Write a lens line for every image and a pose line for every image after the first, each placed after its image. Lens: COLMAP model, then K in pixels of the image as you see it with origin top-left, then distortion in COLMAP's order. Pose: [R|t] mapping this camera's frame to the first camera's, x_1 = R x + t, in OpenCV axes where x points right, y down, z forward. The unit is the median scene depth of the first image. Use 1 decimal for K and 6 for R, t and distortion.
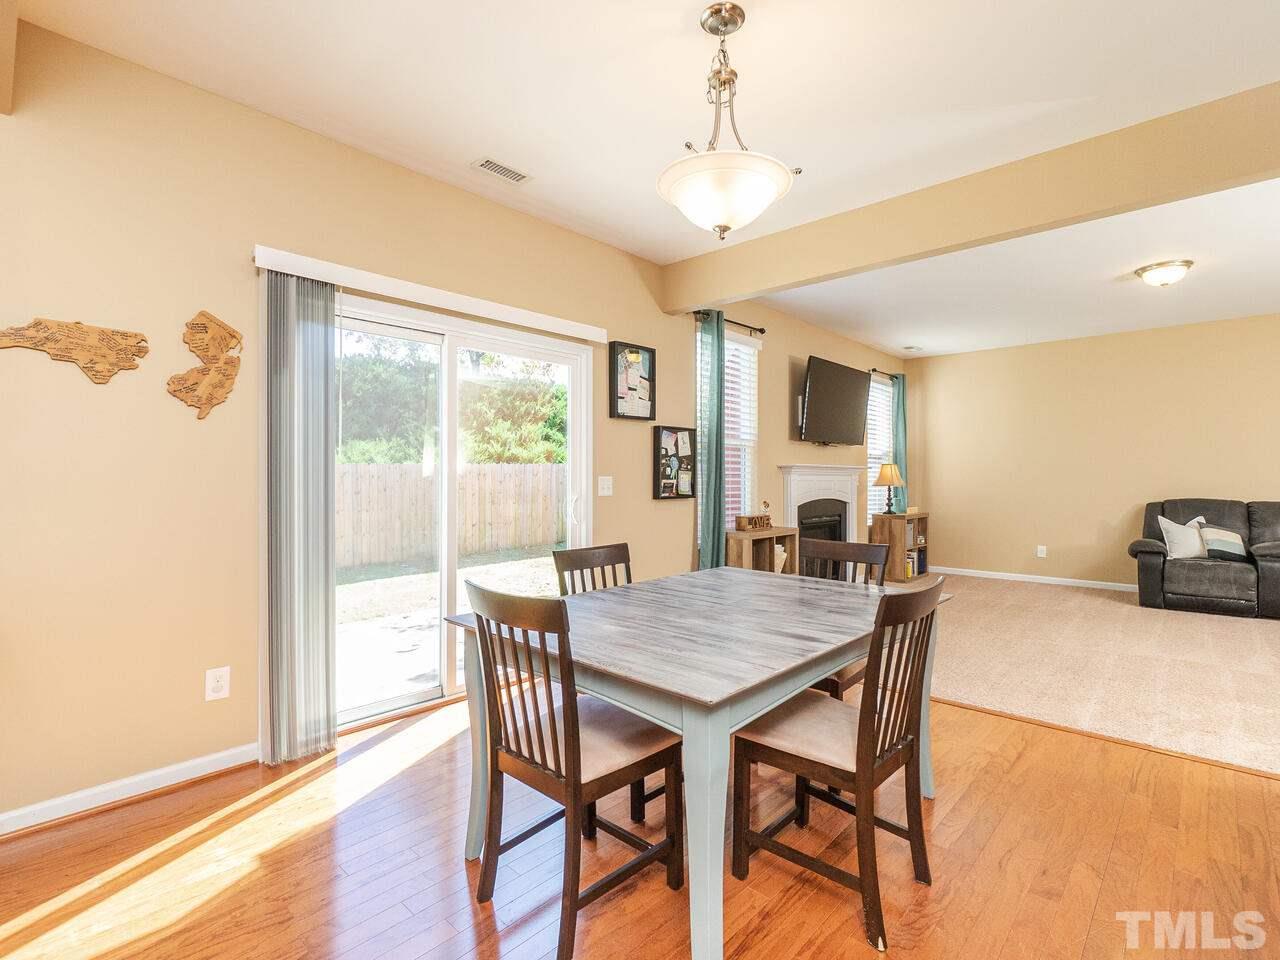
lens RADIAL K [[622.2, 0, 636.9], [0, 622.2, 476.6], [0, 0, 1]] dist [-0.006824, -0.001036]
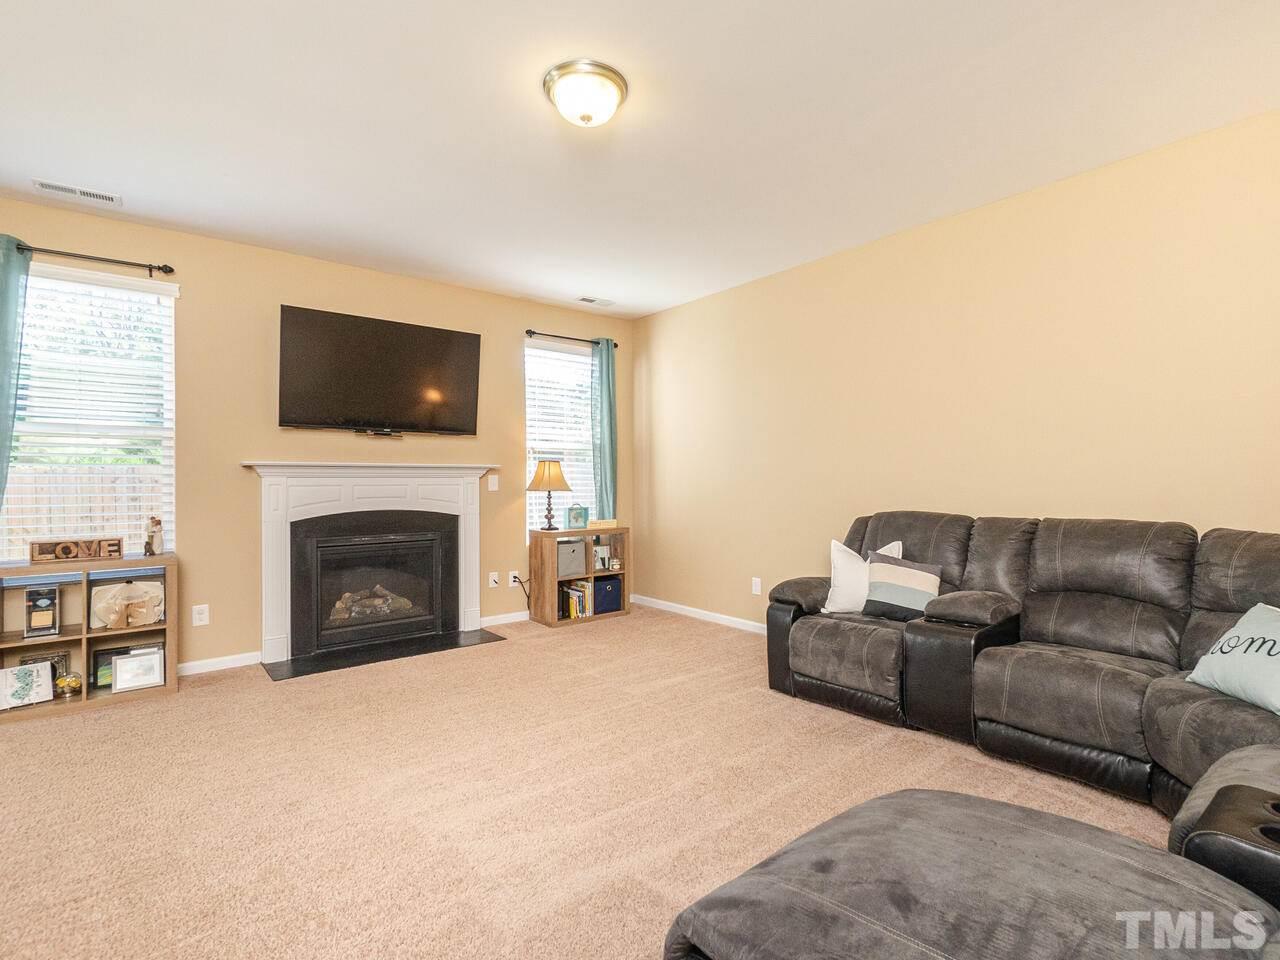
lens RADIAL K [[622.2, 0, 637.5], [0, 622.2, 479.3], [0, 0, 1]] dist [-0.006824, -0.001036]
pose [[0.989268, -0.006707, -0.145961, 0.643939], [0.007340, 0.999966, 0.003799, -0.000520], [0.145931, -0.004830, 0.989283, 0.312901]]
